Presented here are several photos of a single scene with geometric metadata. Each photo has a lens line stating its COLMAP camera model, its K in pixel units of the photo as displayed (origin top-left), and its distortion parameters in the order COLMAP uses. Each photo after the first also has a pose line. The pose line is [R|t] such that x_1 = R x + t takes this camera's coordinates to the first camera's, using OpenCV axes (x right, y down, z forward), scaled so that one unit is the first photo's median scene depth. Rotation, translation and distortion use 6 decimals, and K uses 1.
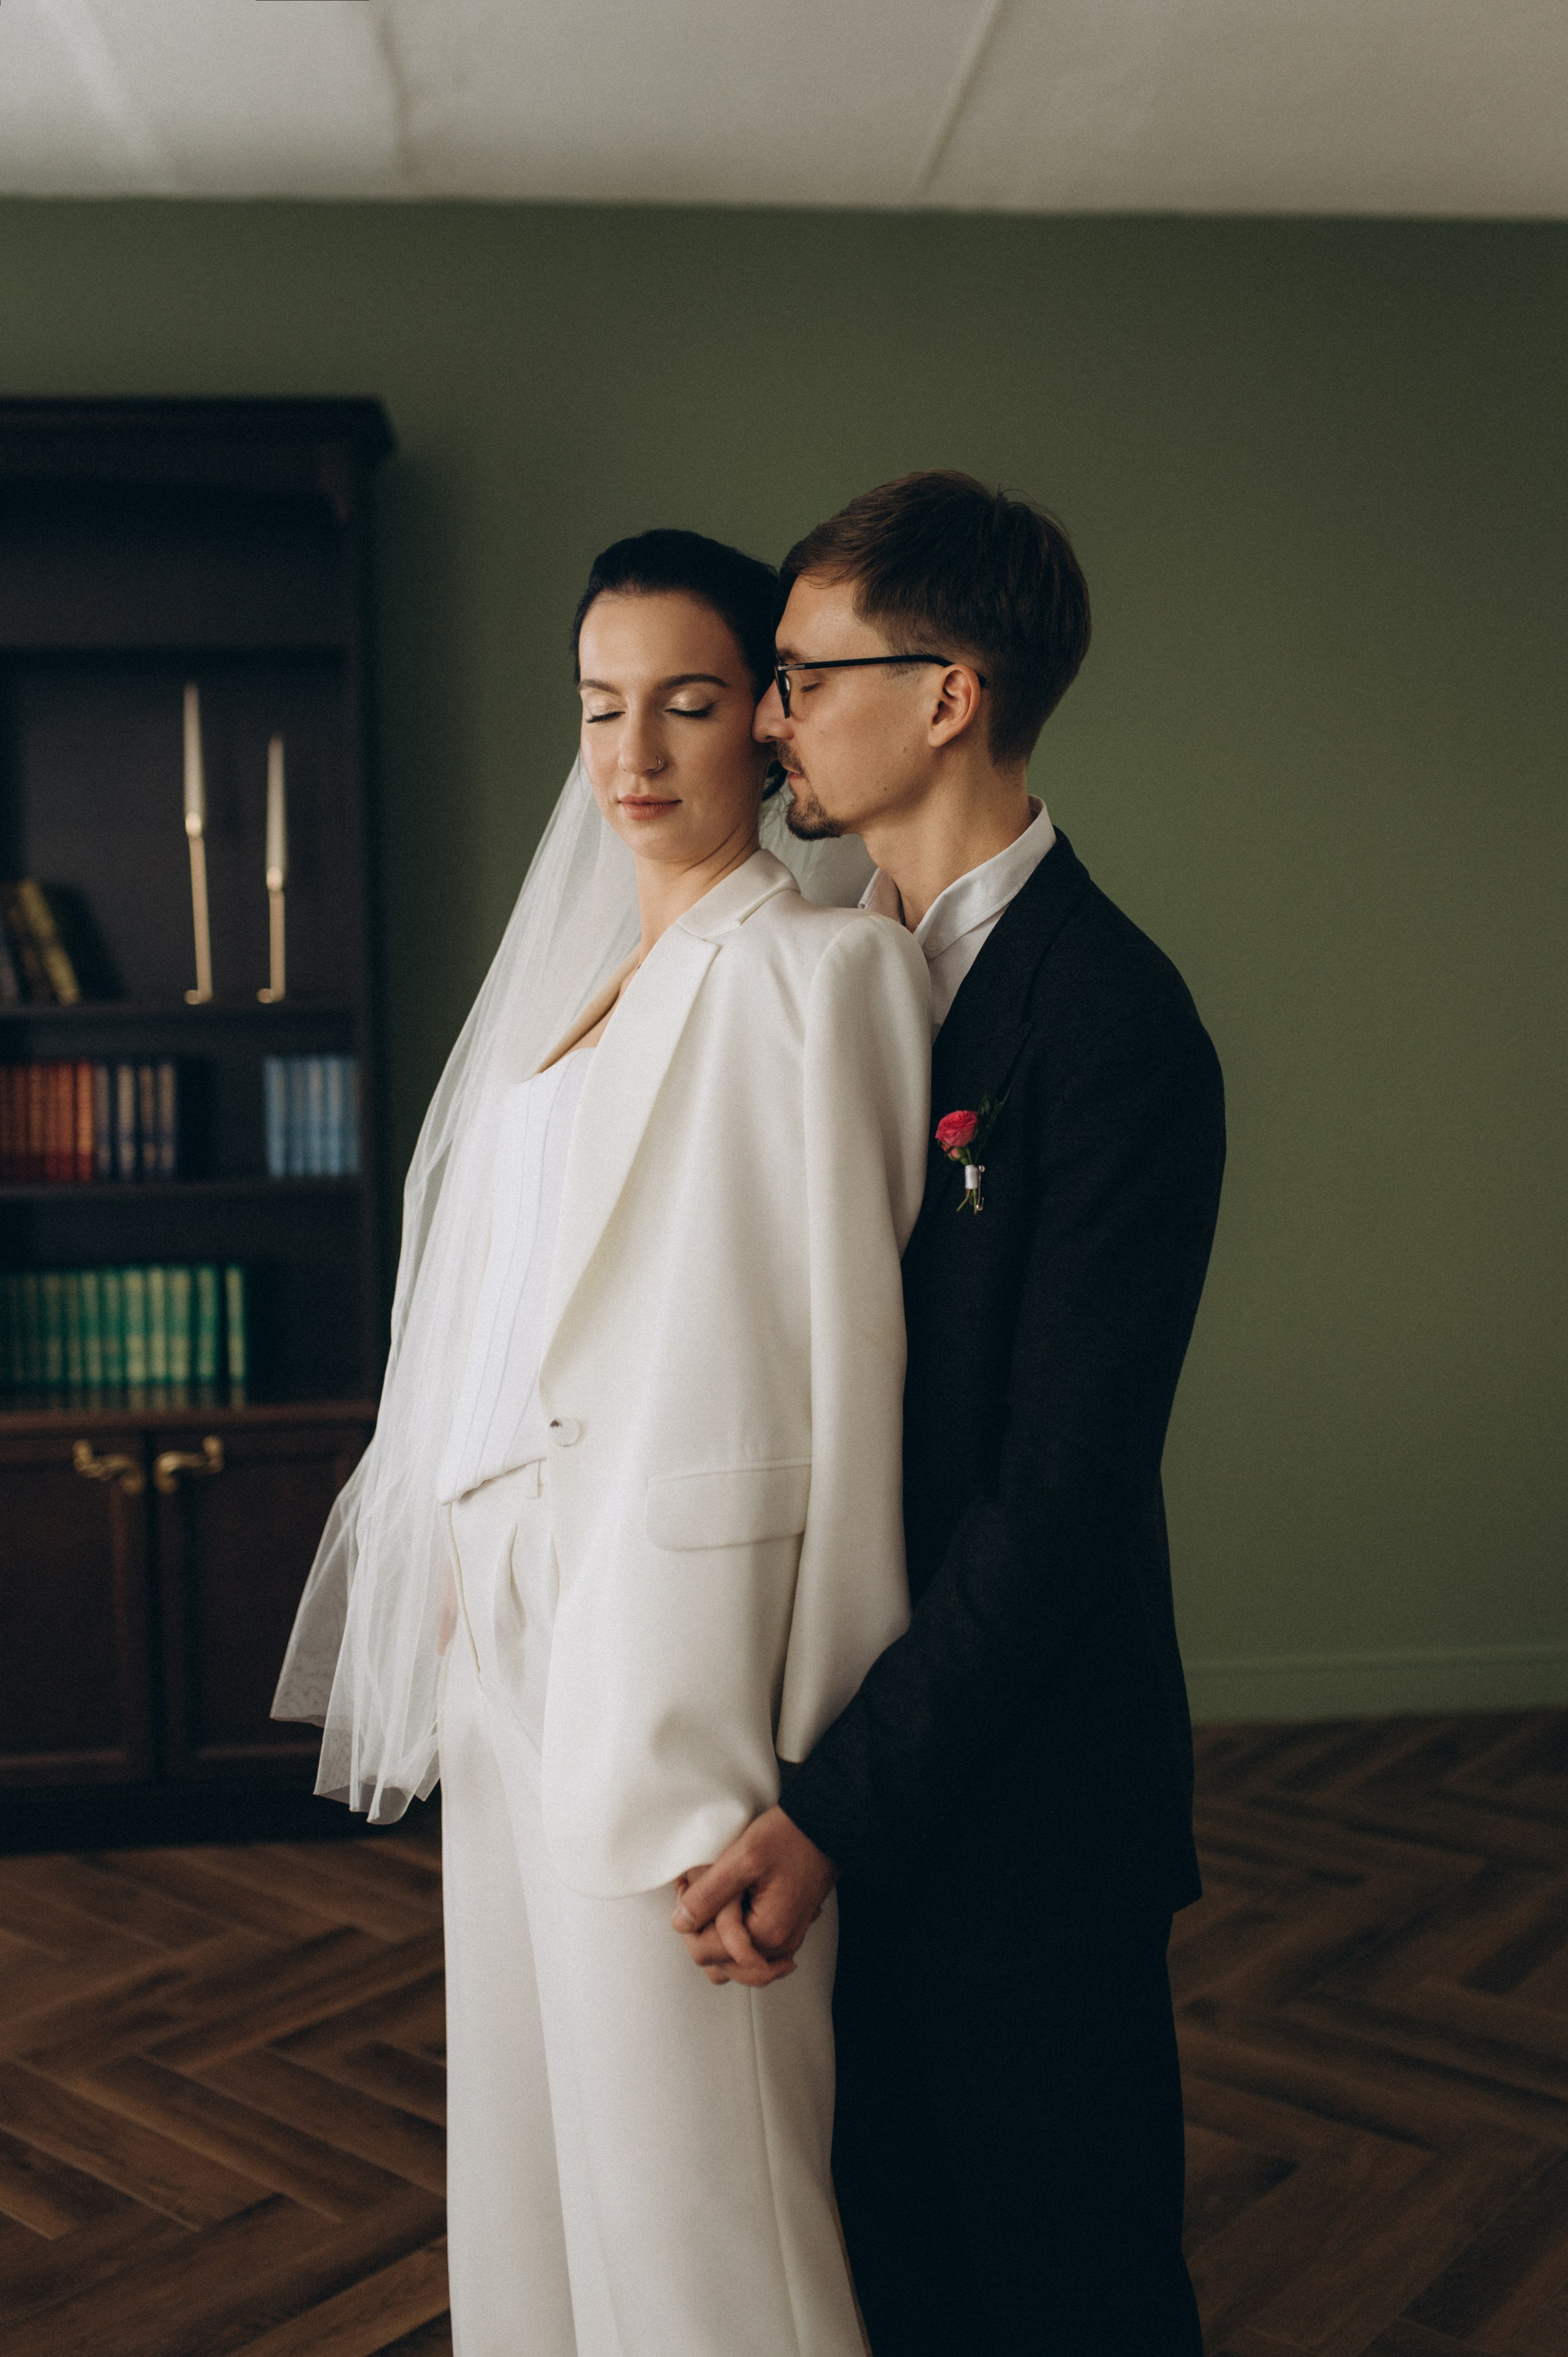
lens RADIAL K [[2298.1, 0, 787.4], [0, 2298.1, 1169.4], [0, 0, 1]] dist [0.044024, 0.000000]
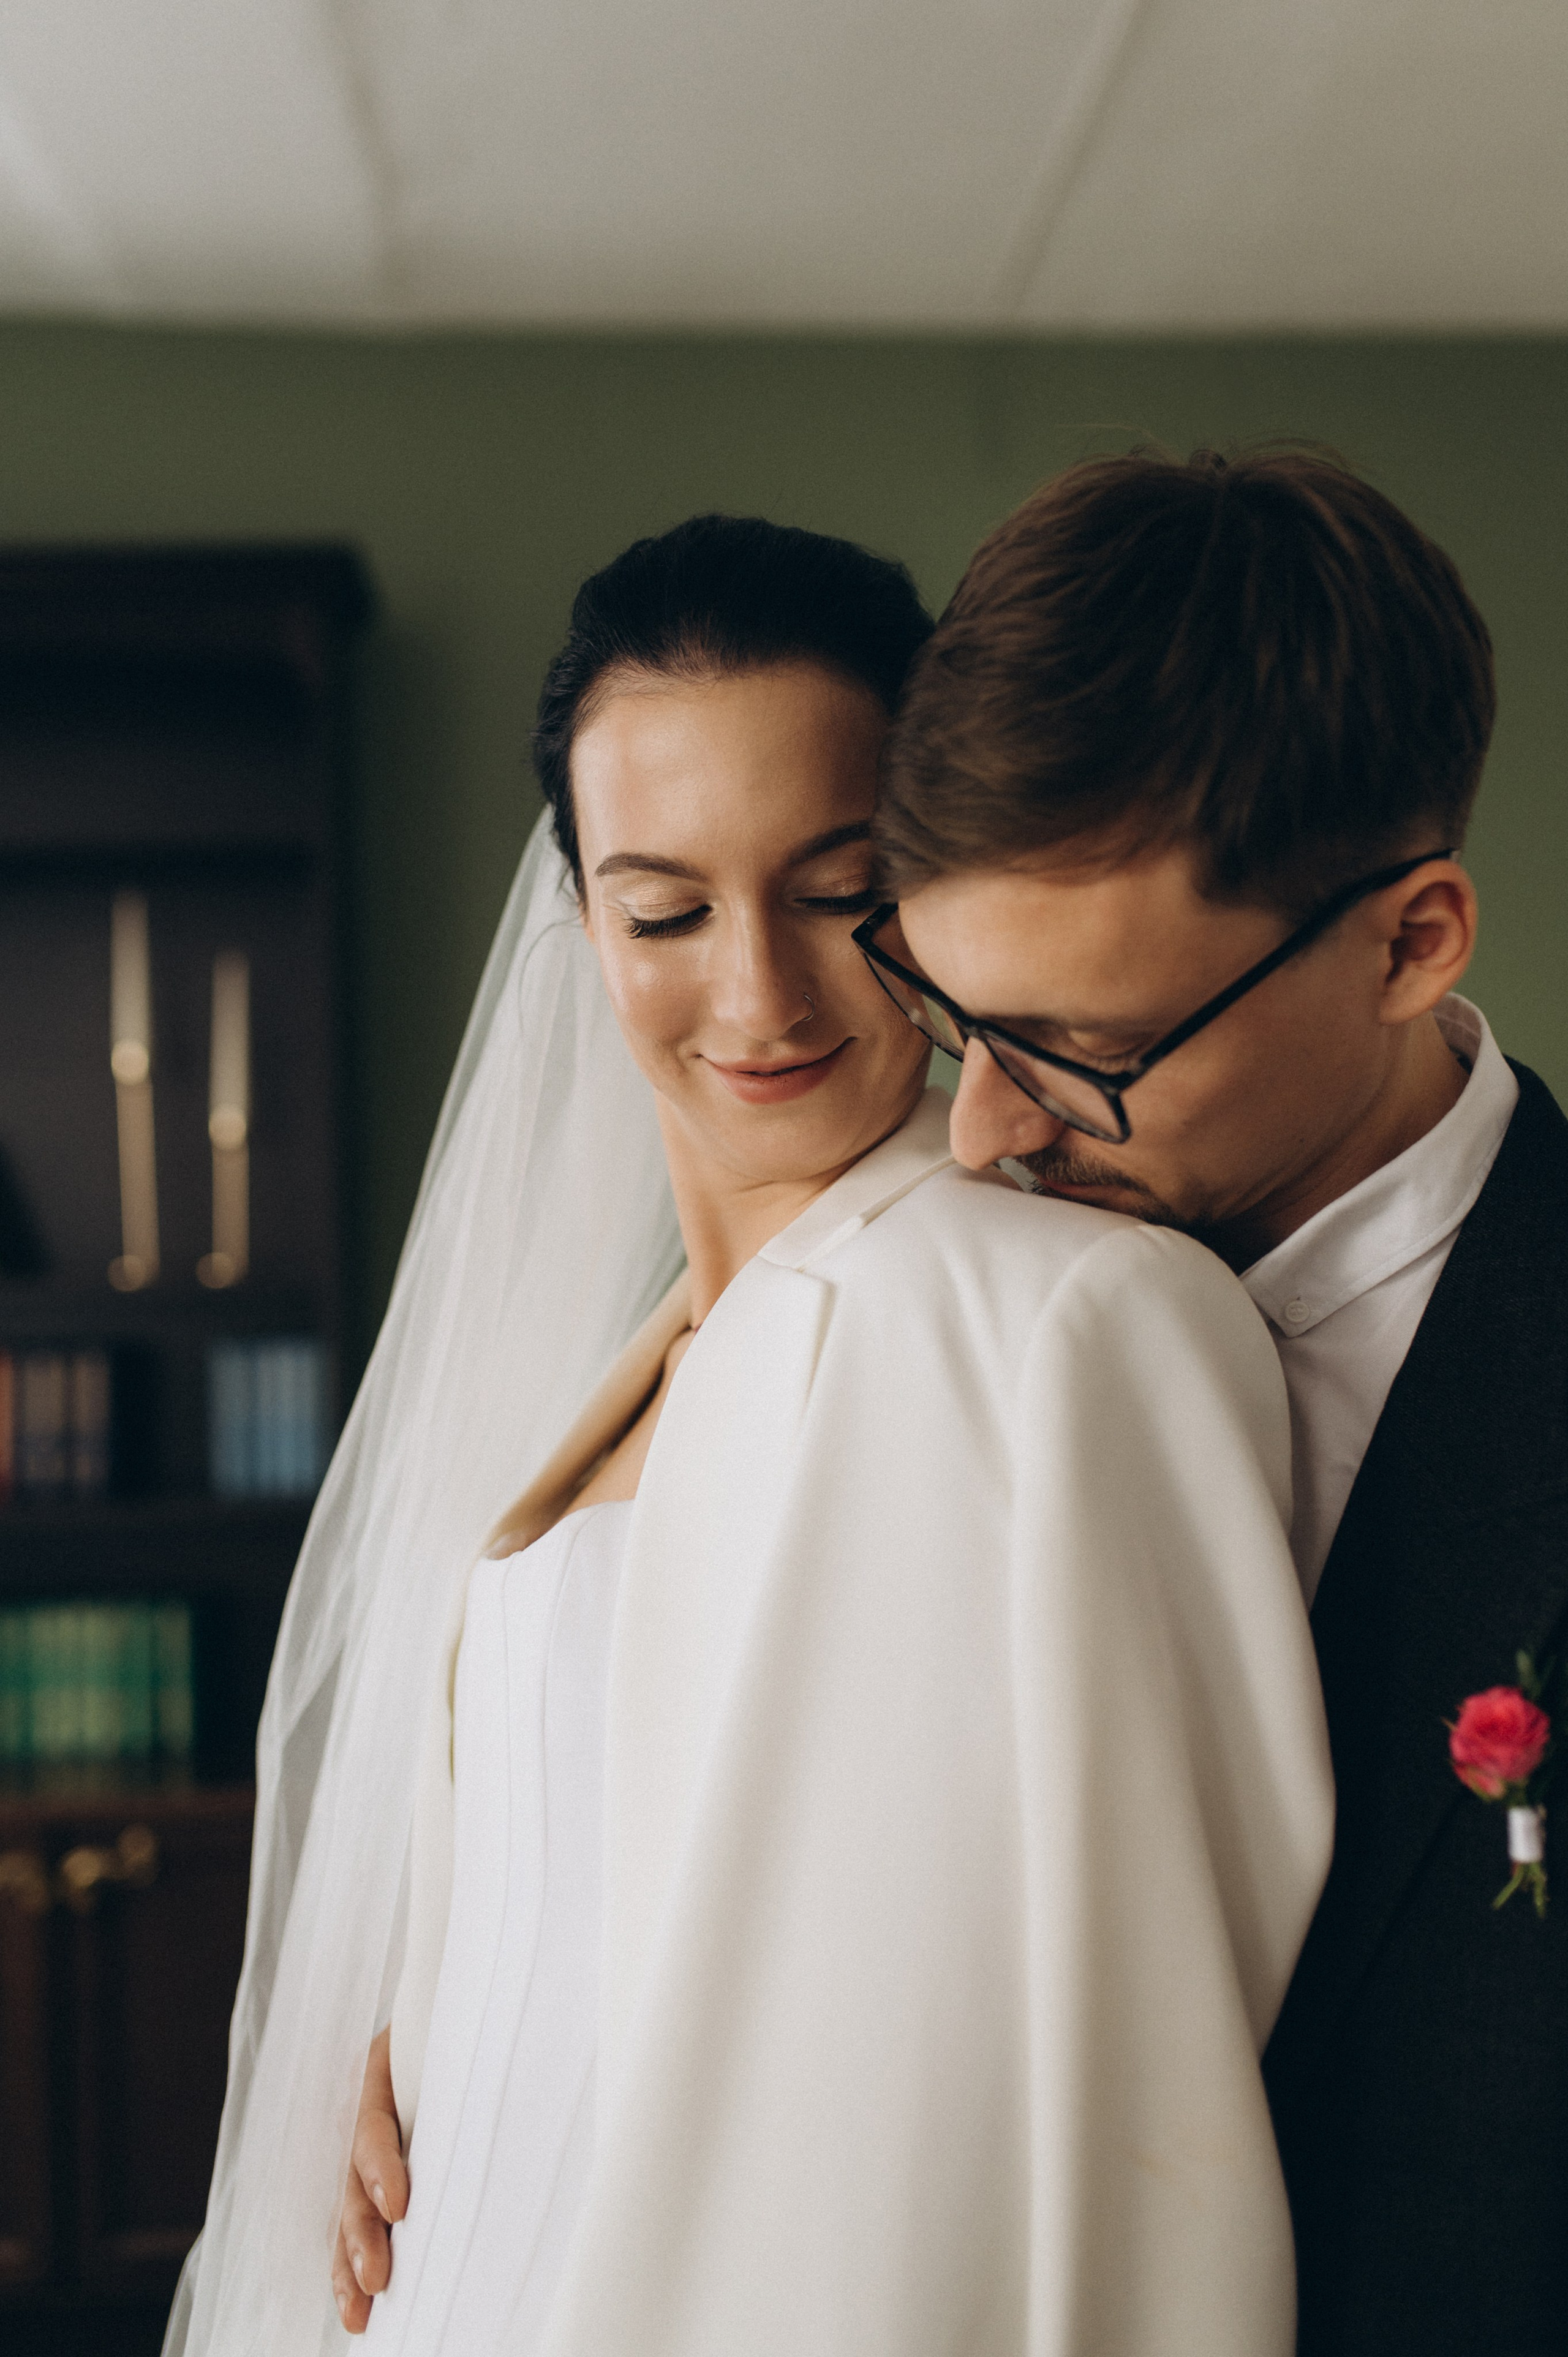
lens RADIAL K [[2298.1, 0, 805.4], [0, 2298.1, 1191.7], [0, 0, 1]] dist [0.044024, 0.000000]
pose [[0.999931, -0.010951, -0.004158, -0.039726], [0.010544, 0.996079, -0.087839, -0.078235], [0.005104, 0.087789, 0.996126, 0.500541]]
